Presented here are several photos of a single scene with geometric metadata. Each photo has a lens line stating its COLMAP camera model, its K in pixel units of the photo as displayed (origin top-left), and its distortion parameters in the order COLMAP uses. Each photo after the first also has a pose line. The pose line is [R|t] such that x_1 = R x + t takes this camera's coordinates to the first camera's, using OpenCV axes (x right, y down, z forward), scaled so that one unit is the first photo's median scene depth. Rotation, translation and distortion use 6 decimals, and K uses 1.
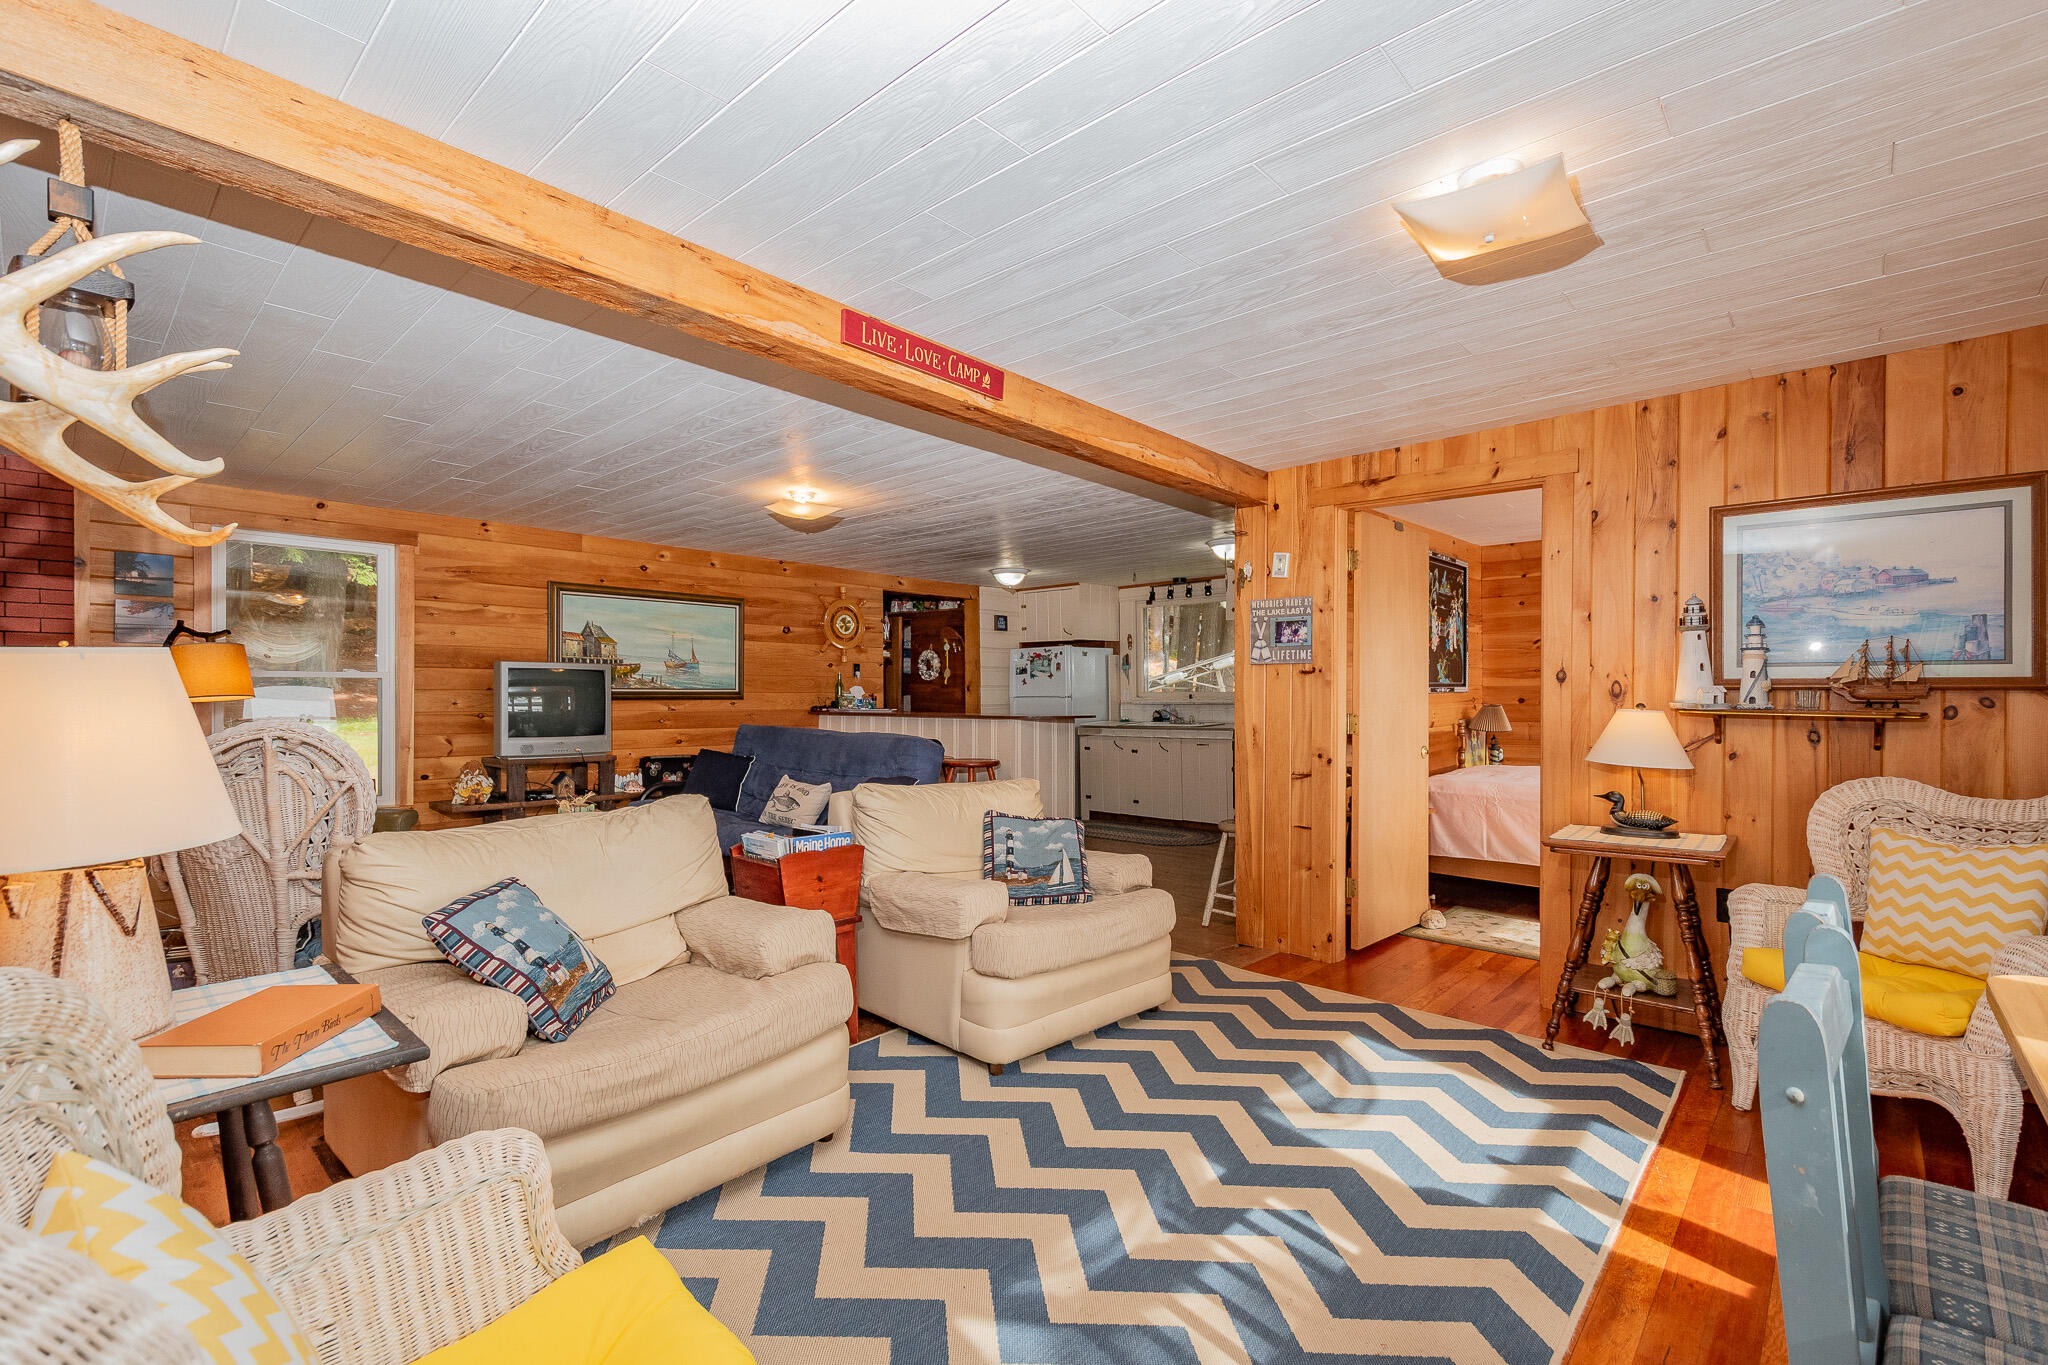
lens RADIAL K [[902.9, 0, 1029.1], [0, 902.9, 691.2], [0, 0, 1]] dist [0.019335, -0.004265]
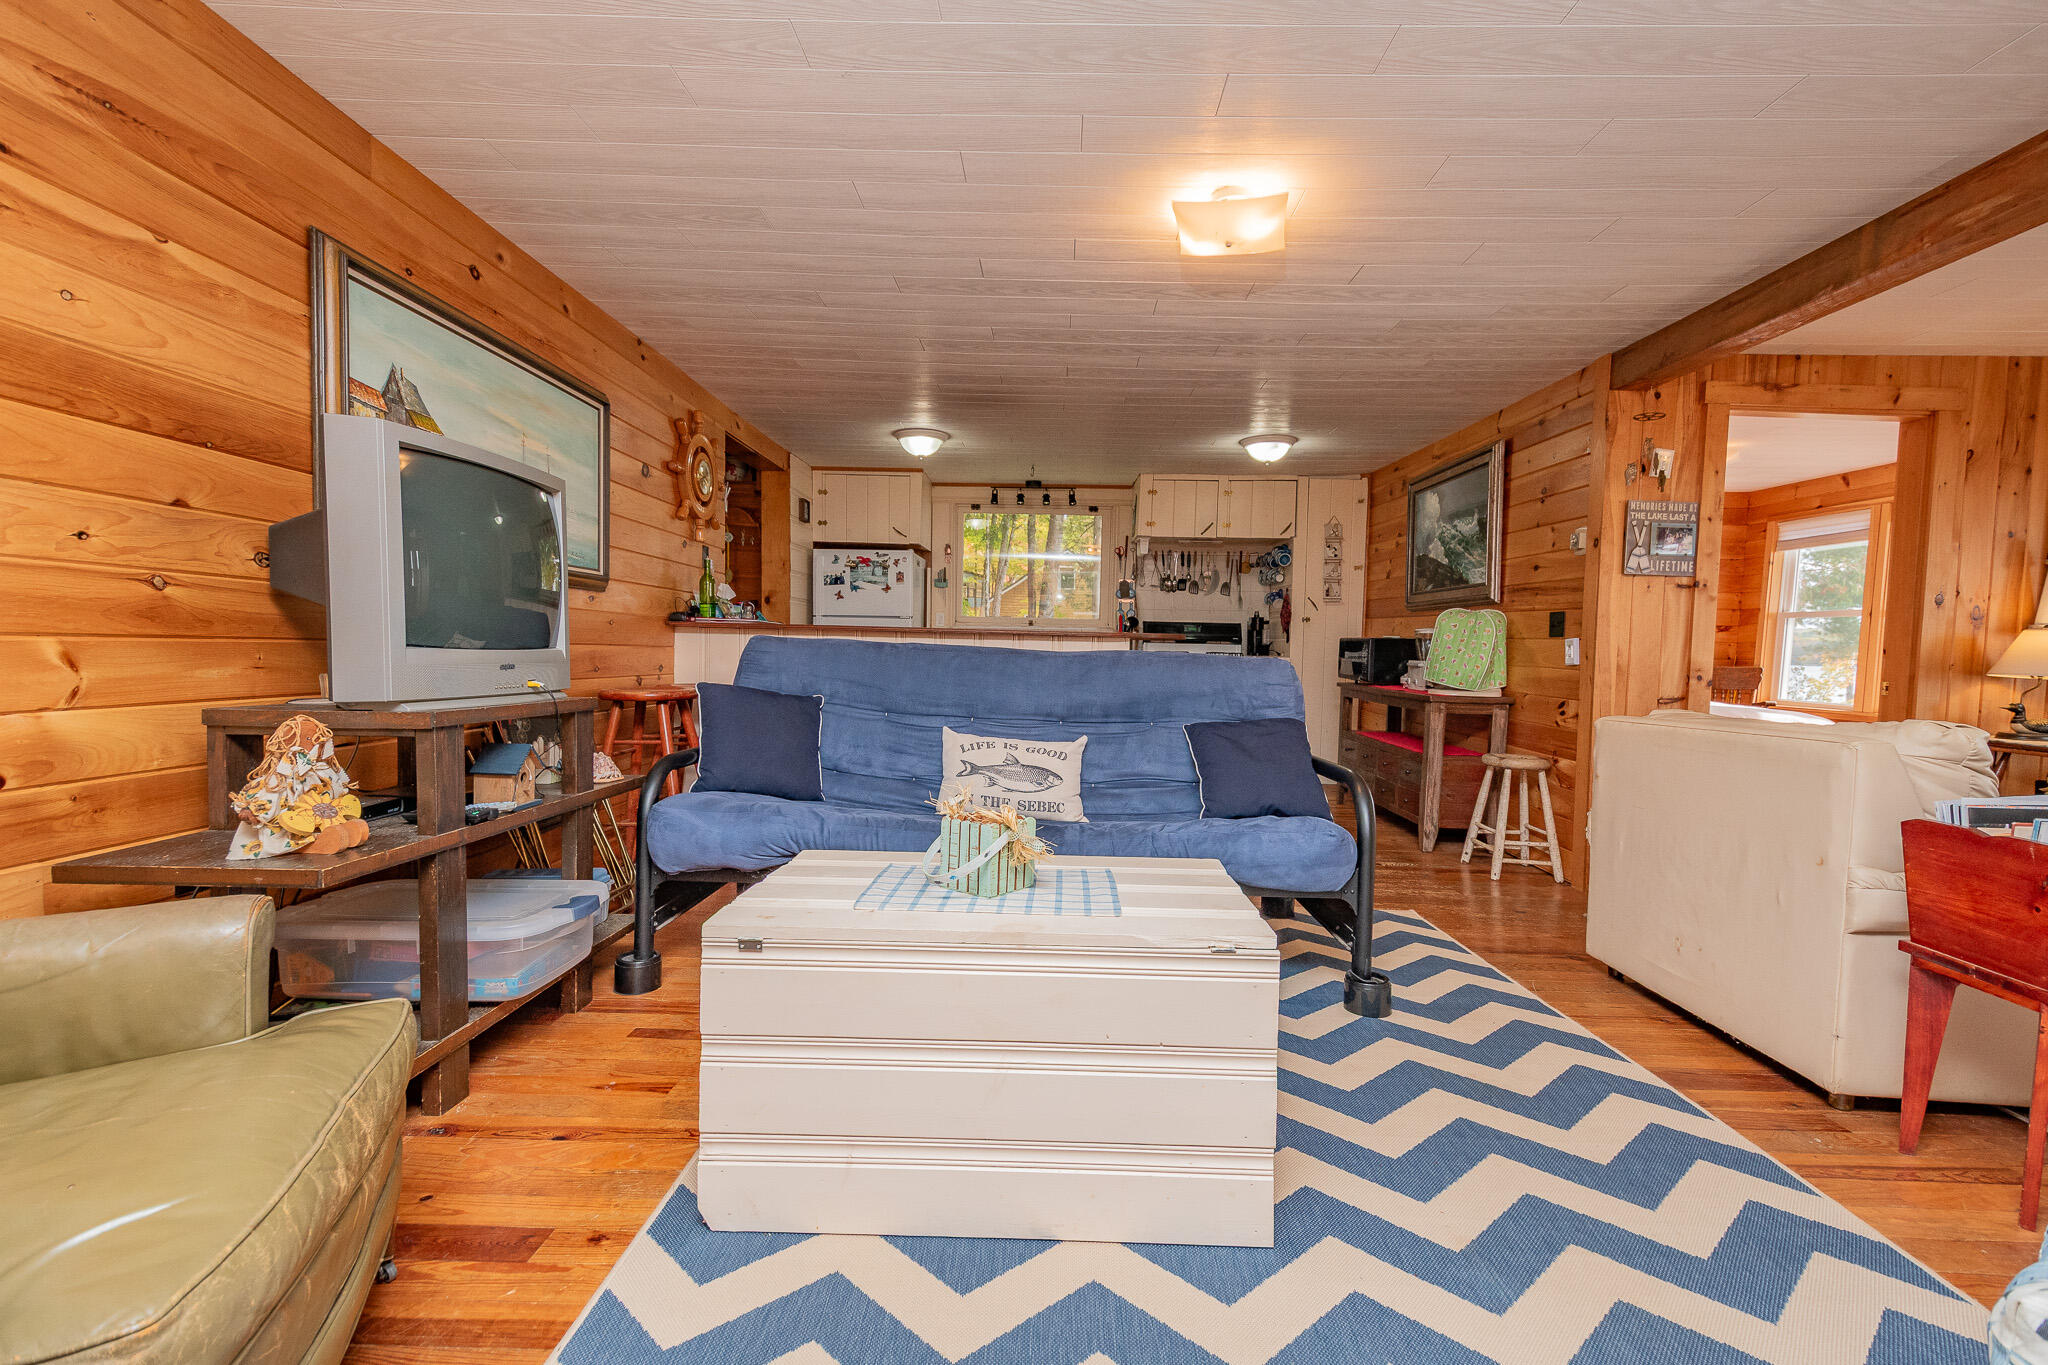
lens RADIAL K [[890.2, 0, 1030.9], [0, 890.2, 691.1], [0, 0, 1]] dist [0.022160, -0.007925]
pose [[0.752739, -0.014169, 0.658166, -0.500011], [-0.026722, 0.998287, 0.052053, 0.034998], [-0.657776, -0.056770, 0.751071, 0.475559]]
